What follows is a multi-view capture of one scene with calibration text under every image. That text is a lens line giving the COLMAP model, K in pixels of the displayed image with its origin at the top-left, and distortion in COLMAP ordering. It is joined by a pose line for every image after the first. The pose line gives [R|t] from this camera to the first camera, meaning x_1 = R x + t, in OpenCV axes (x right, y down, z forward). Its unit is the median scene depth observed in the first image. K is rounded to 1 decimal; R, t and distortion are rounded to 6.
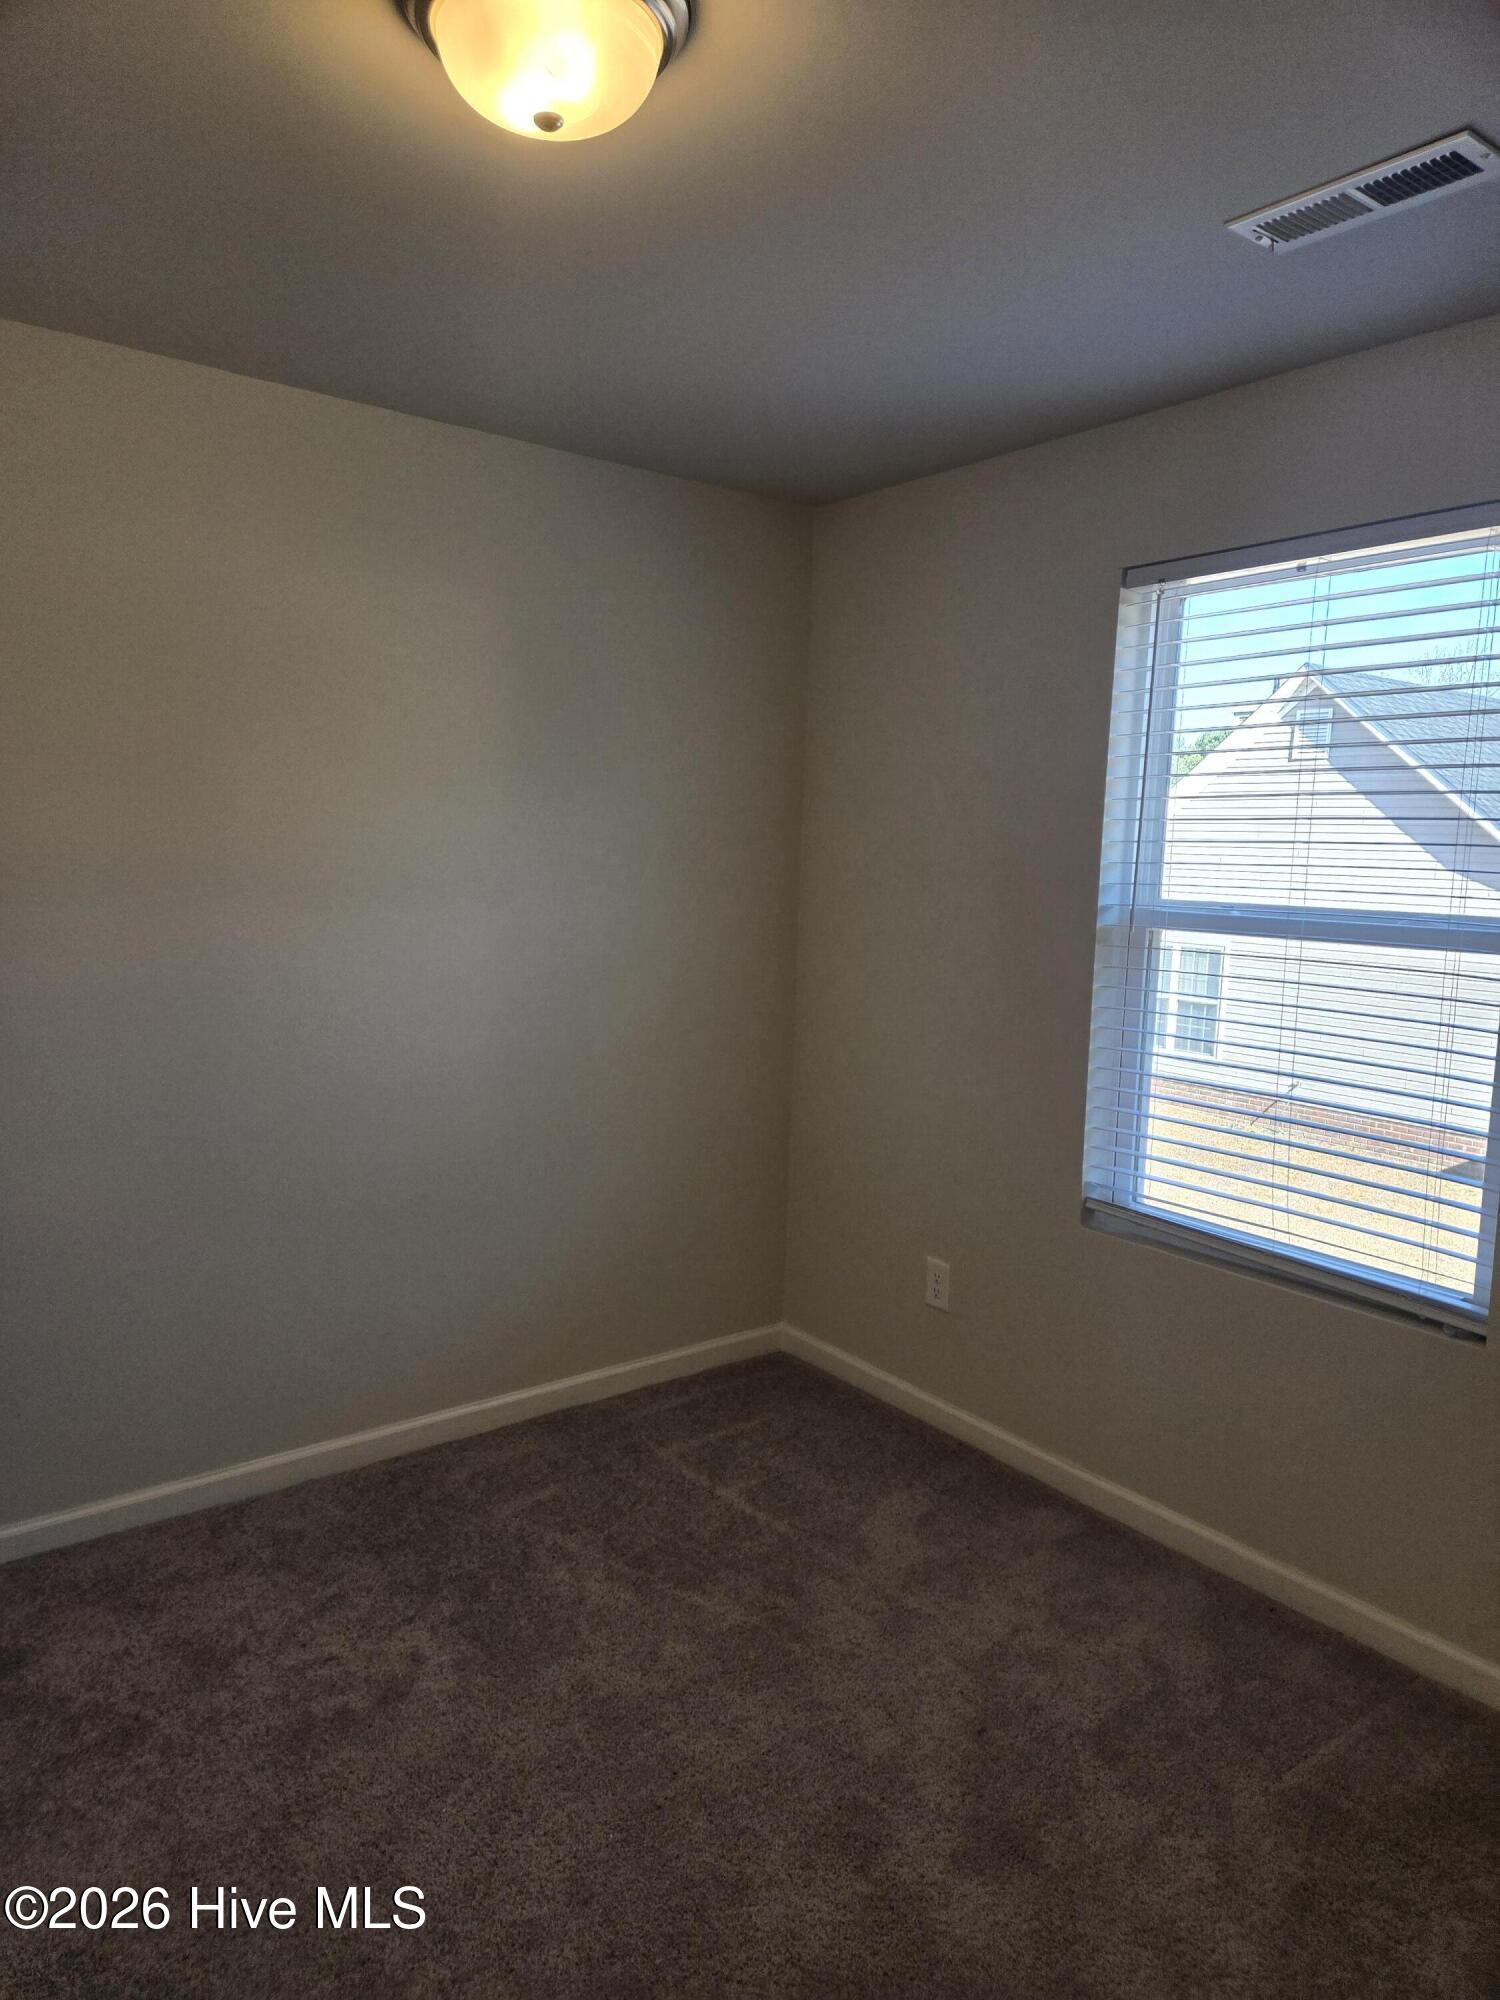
lens RADIAL K [[1338.6, 0, 748.1], [0, 1338.6, 1000.2], [0, 0, 1]] dist [0.030996, -0.021080]
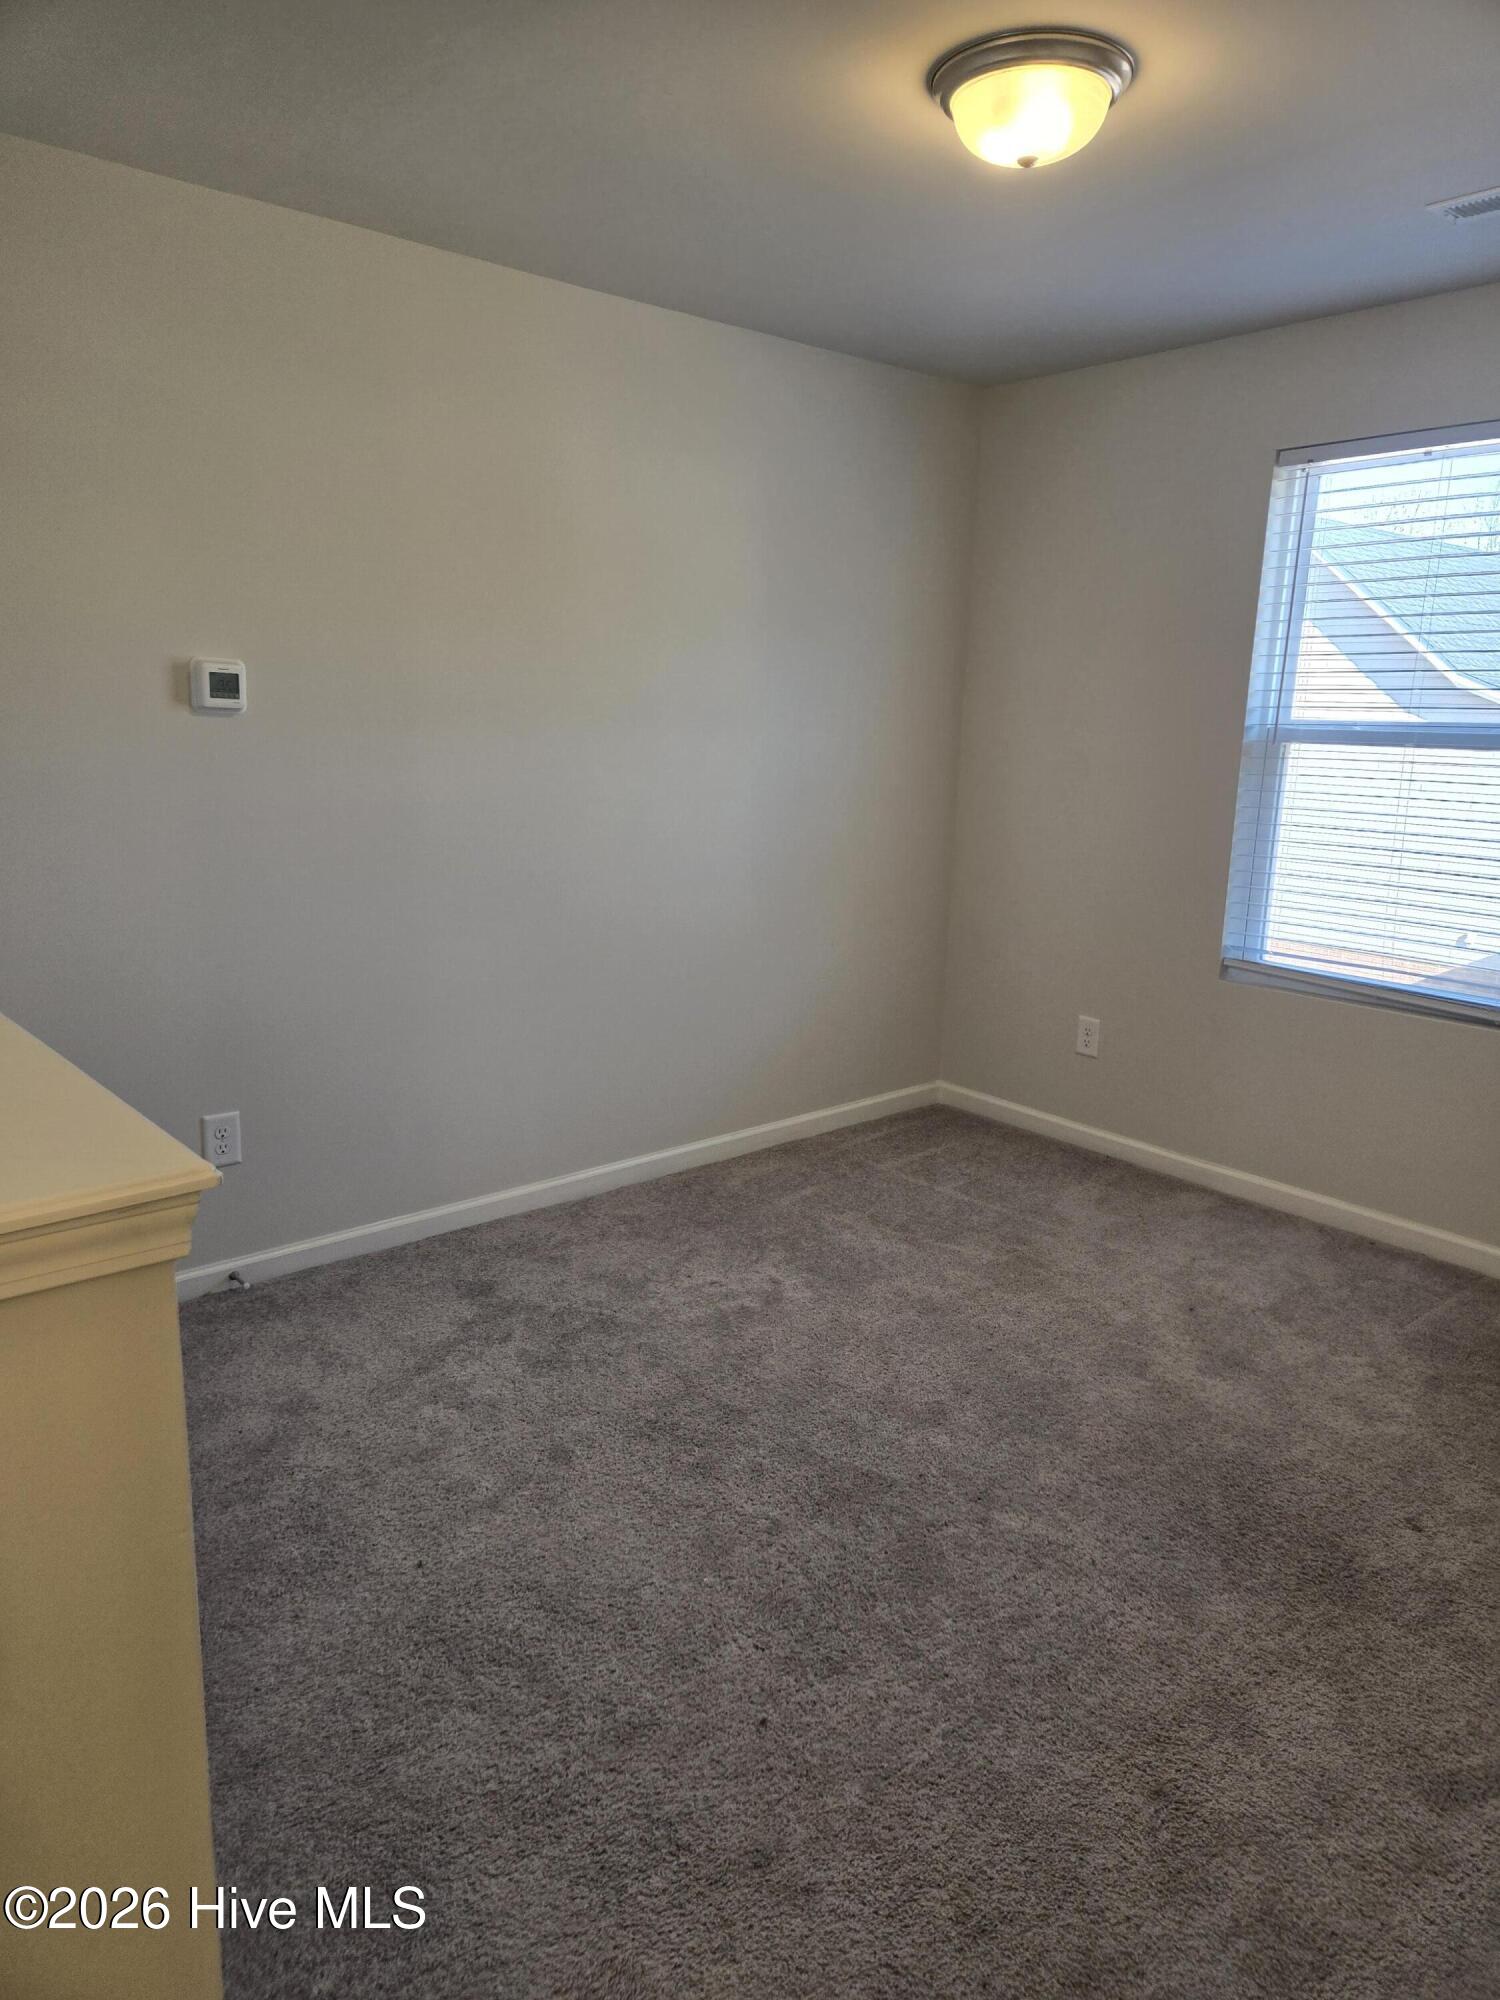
lens RADIAL K [[1338.6, 0, 750.5], [0, 1338.6, 1000.9], [0, 0, 1]] dist [0.030996, -0.021080]
pose [[0.998668, -0.018913, 0.048002, -0.281938], [0.013835, 0.994480, 0.104010, 0.051959], [-0.049704, -0.103207, 0.993417, -0.279497]]
